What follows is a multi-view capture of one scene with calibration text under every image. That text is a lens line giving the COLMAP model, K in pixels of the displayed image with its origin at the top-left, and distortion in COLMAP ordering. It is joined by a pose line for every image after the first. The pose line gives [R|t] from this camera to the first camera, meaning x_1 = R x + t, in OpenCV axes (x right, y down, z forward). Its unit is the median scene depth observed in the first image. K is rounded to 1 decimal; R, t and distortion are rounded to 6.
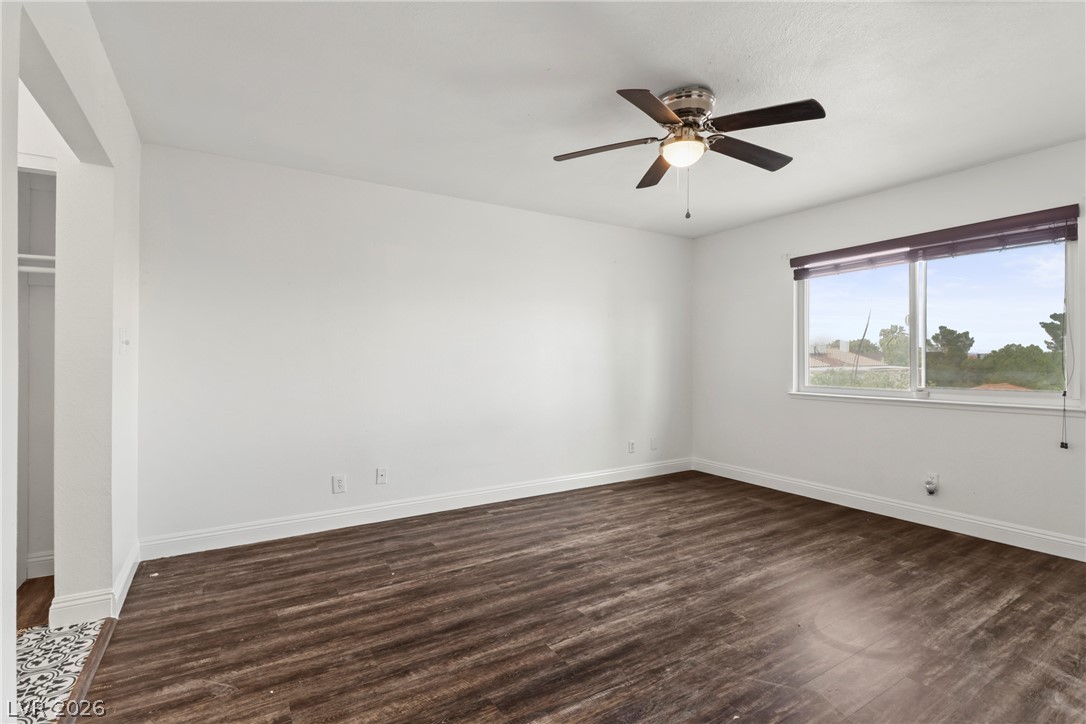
lens RADIAL K [[509.8, 0, 543.0], [0, 509.8, 362.0], [0, 0, 1]] dist [0.002254, -0.008531]
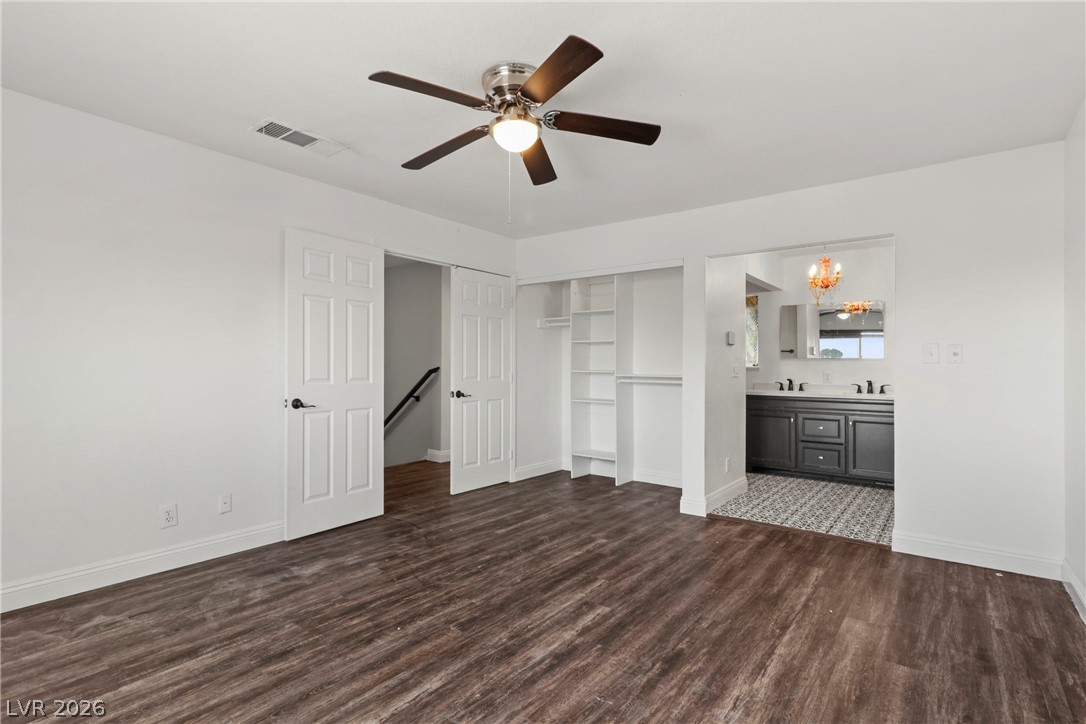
lens RADIAL K [[527.1, 0, 557.6], [0, 527.1, 363.1], [0, 0, 1]] dist [0.004289, 0.001230]
pose [[-0.927791, -0.008183, -0.373010, 0.503073], [-0.007639, 0.999967, -0.002935, -0.006010], [0.373021, 0.000127, -0.927823, 1.728385]]
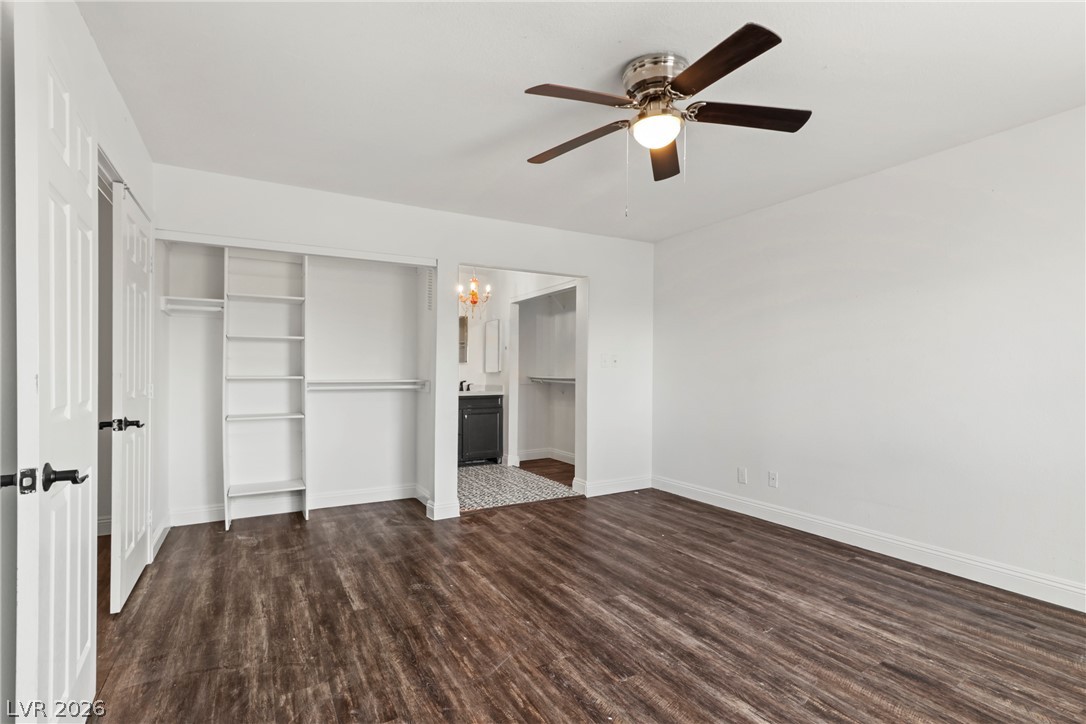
lens RADIAL K [[513.5, 0, 547.7], [0, 513.5, 367.9], [0, 0, 1]] dist [0.008433, 0.000264]
pose [[-0.030017, -0.005424, -0.999535, 1.062134], [-0.003219, 0.999981, -0.005330, -0.003503], [0.999544, 0.003057, -0.030034, 0.771542]]
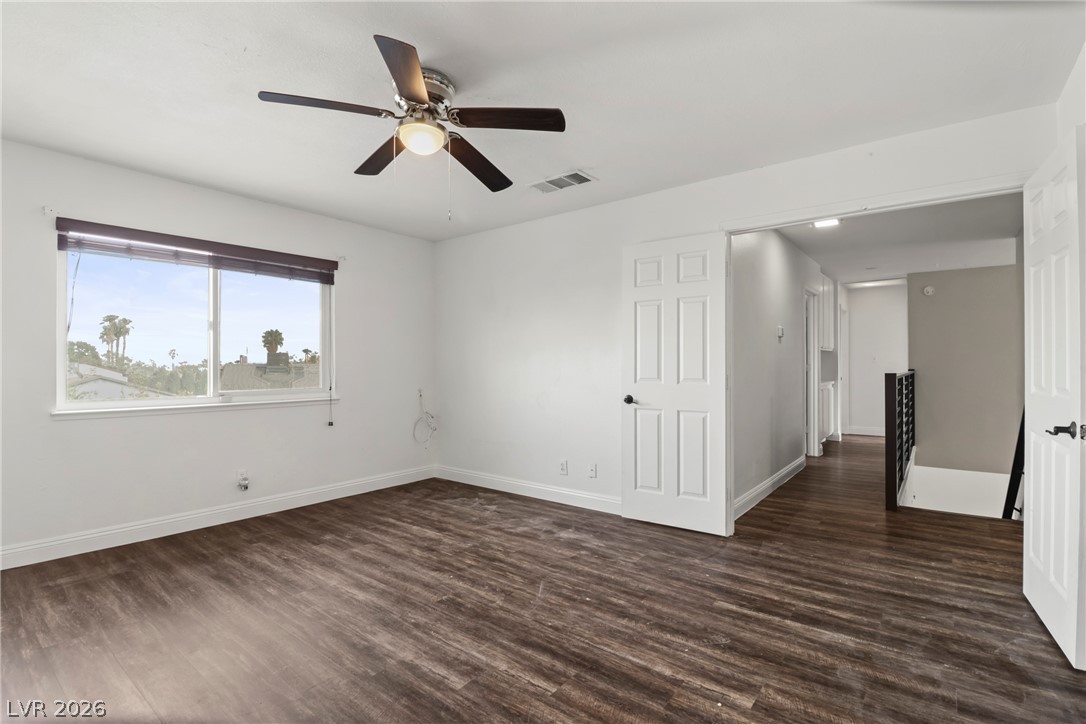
lens RADIAL K [[509.8, 0, 543.0], [0, 509.8, 362.0], [0, 0, 1]] dist [0.002254, -0.008531]
pose [[-0.351015, 0.009389, 0.936323, -0.618437], [0.004647, 0.999955, -0.008284, 0.001543], [-0.936358, 0.001443, -0.351043, 1.019629]]
